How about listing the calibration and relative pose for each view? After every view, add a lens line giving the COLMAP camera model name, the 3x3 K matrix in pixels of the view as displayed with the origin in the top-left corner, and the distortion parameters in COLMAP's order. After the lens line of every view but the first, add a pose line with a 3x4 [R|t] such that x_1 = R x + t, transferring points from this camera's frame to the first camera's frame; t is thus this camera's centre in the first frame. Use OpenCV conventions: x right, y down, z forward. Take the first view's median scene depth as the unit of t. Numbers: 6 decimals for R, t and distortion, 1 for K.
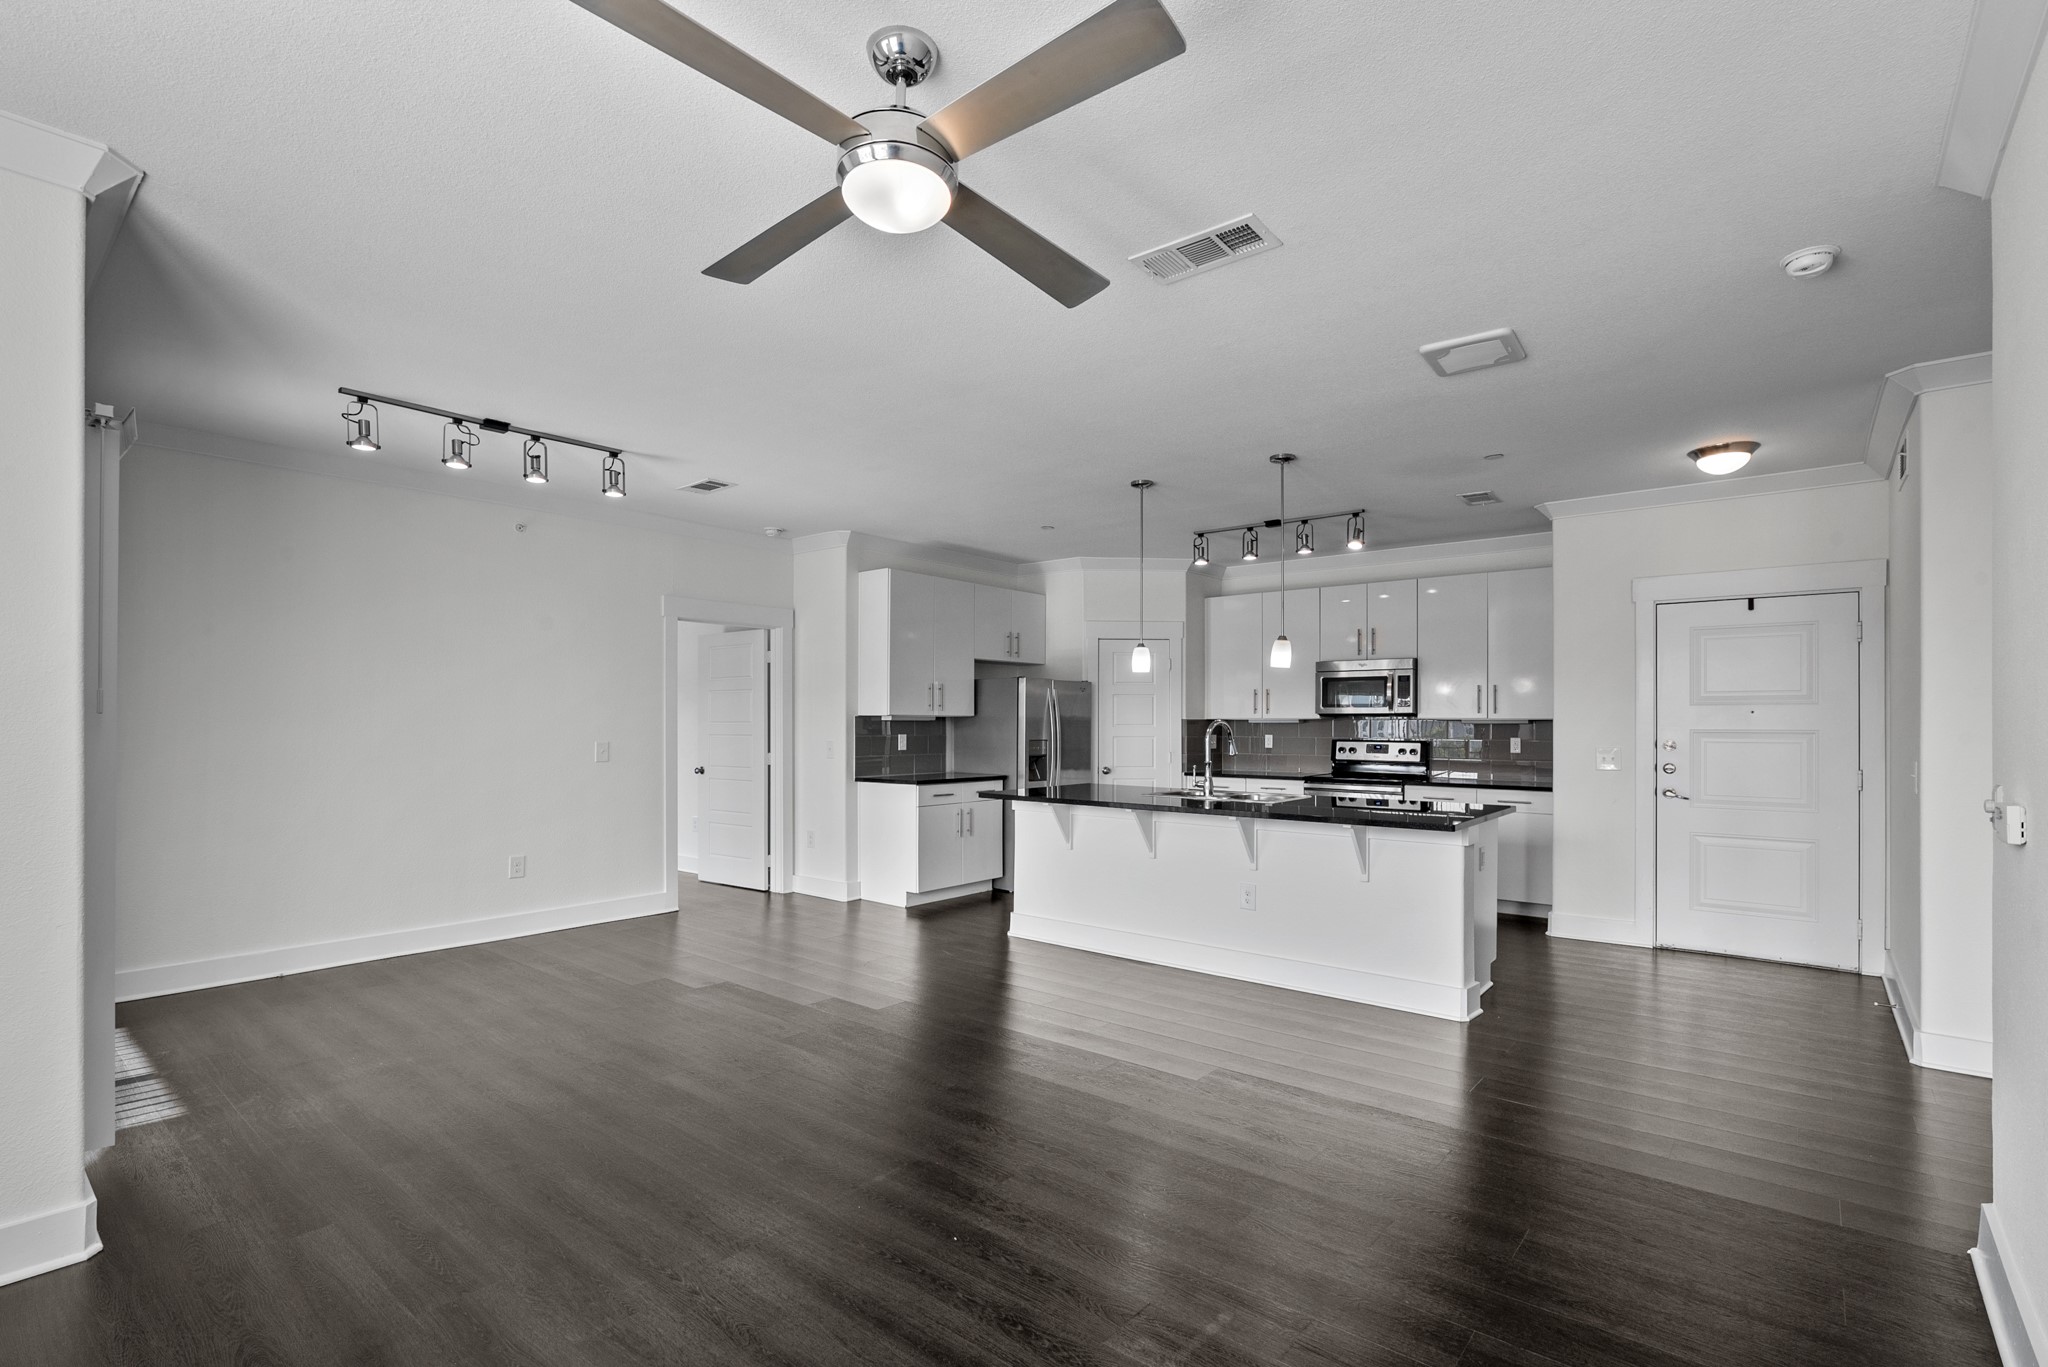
lens RADIAL K [[950.8, 0, 1015.2], [0, 950.8, 719.1], [0, 0, 1]] dist [-0.000435, 0.000285]
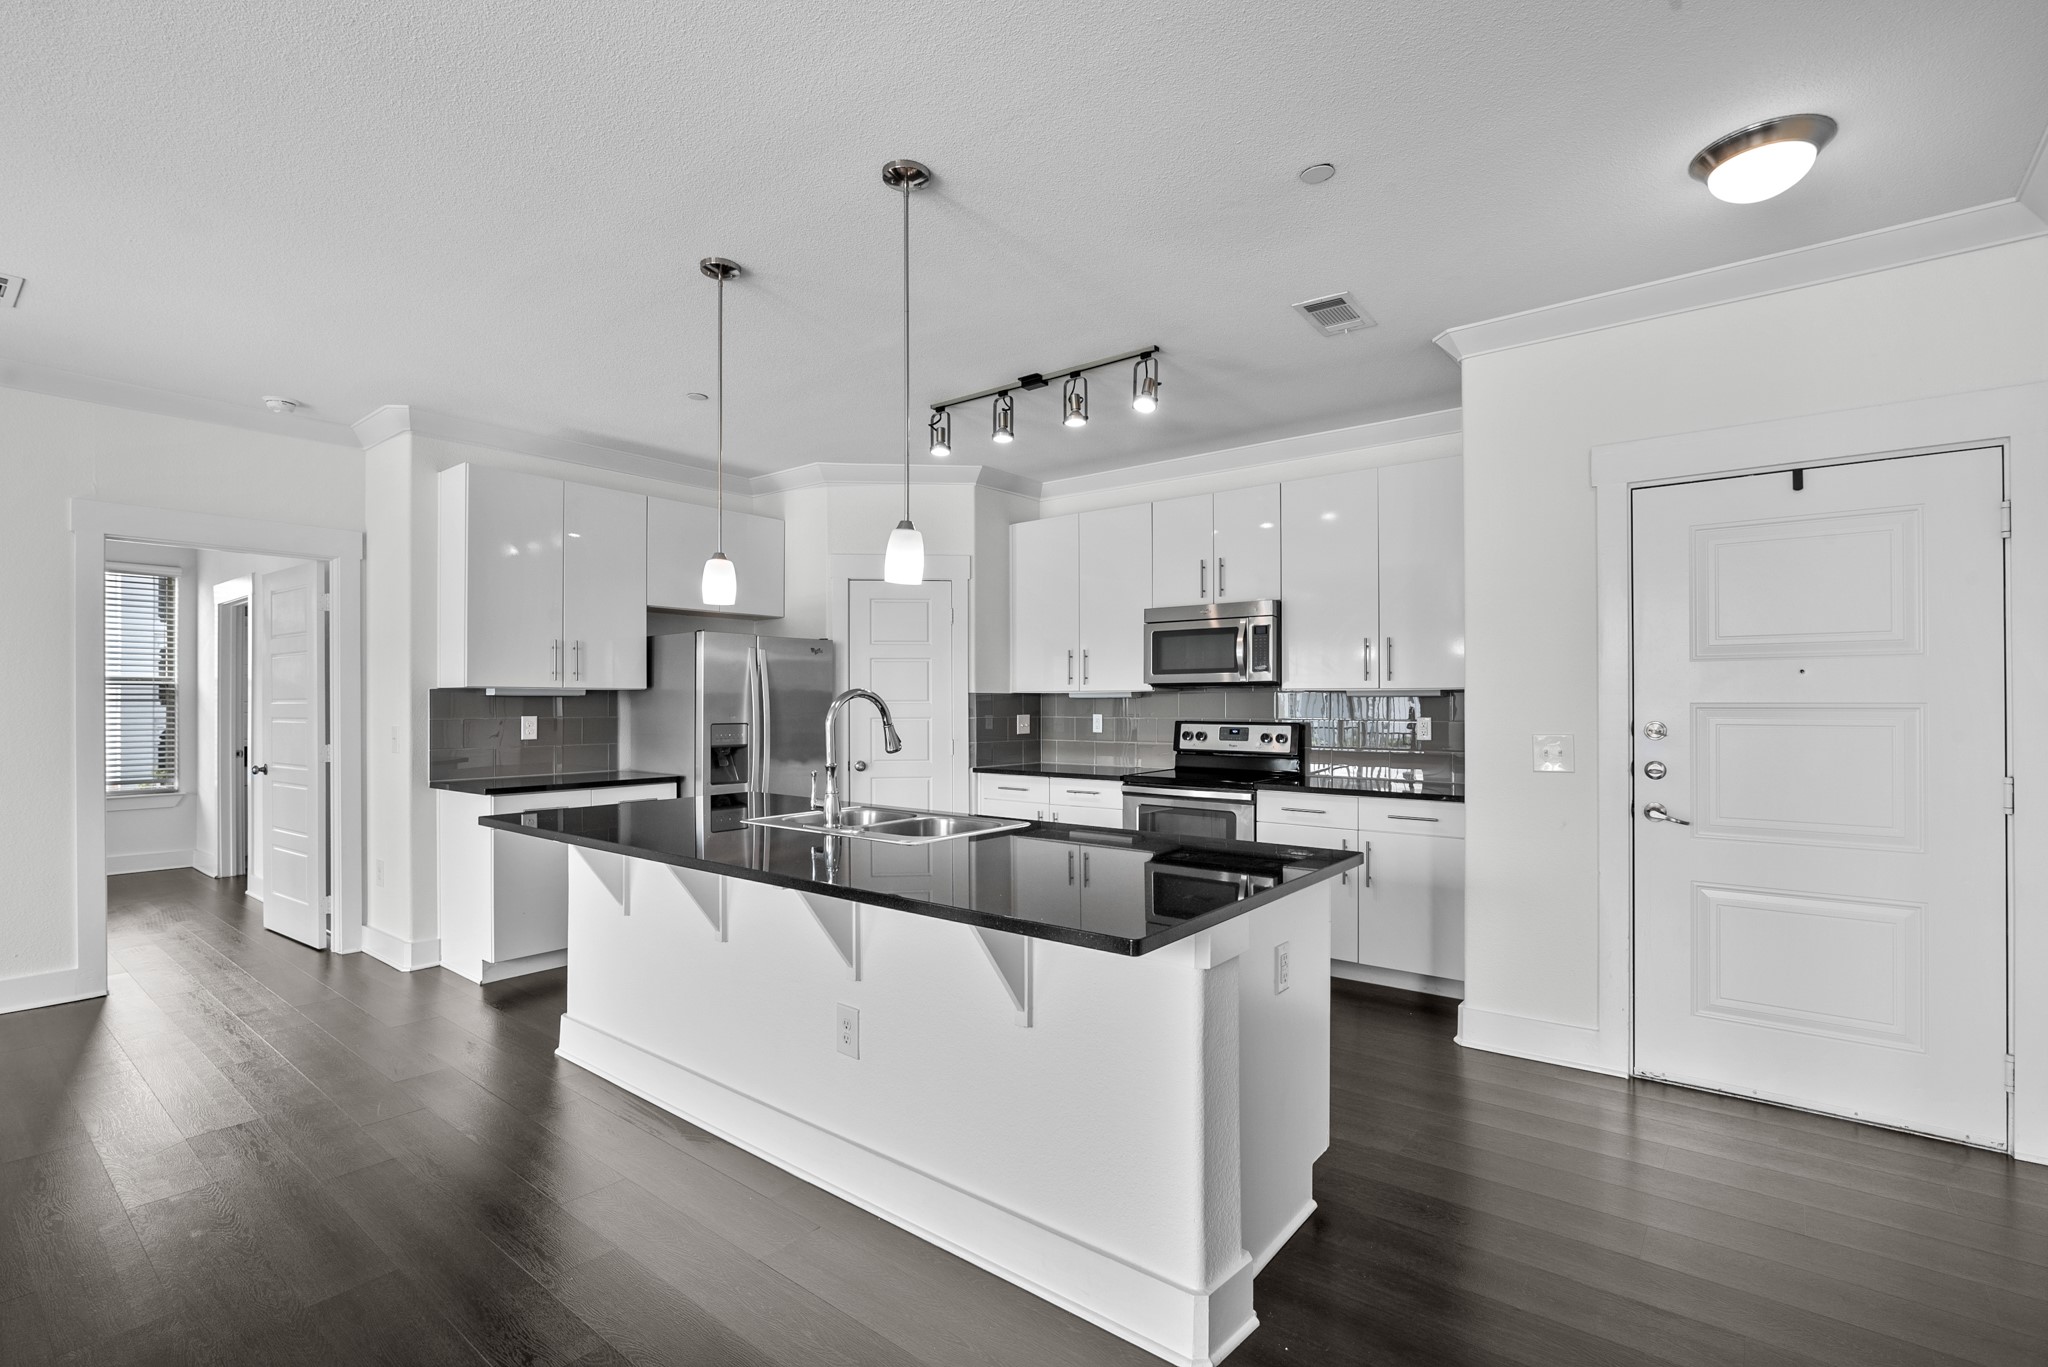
lens RADIAL K [[934.6, 0, 1020.8], [0, 934.6, 698.3], [0, 0, 1]] dist [-0.001705, -0.000602]
pose [[0.999889, -0.004178, 0.014312, 0.229410], [0.004192, 0.999991, -0.000920, 0.005561], [-0.014308, 0.000980, 0.999897, 0.341126]]
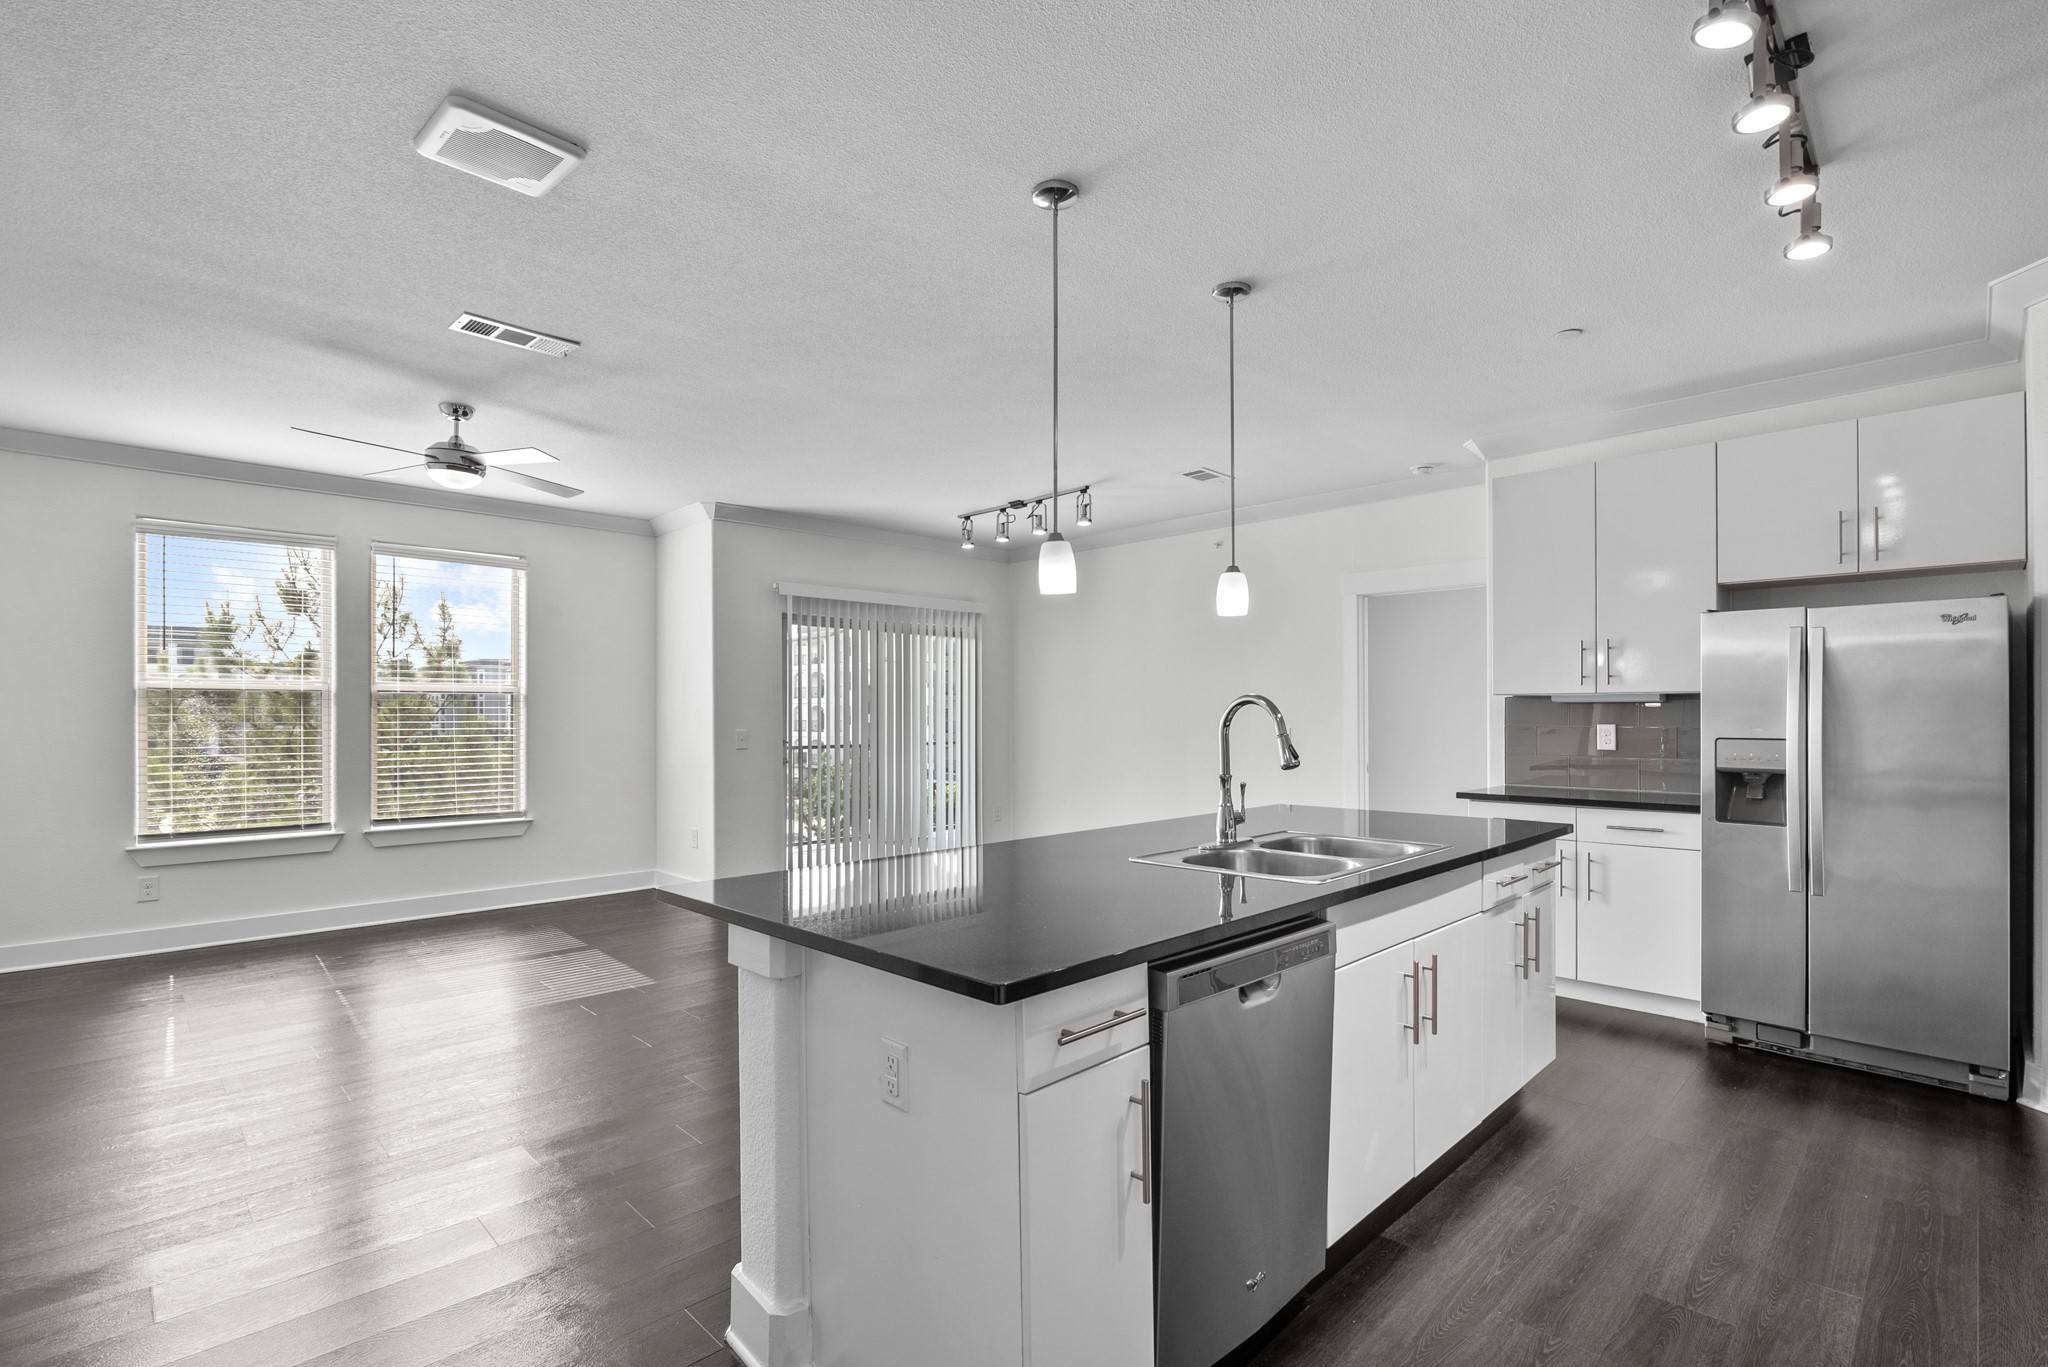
lens RADIAL K [[950.8, 0, 1015.2], [0, 950.8, 719.1], [0, 0, 1]] dist [-0.000435, 0.000285]
pose [[-0.095528, 0.002608, -0.995423, 0.552120], [0.004720, 0.999987, 0.002167, 0.009473], [0.995416, -0.004492, -0.095539, 0.698773]]
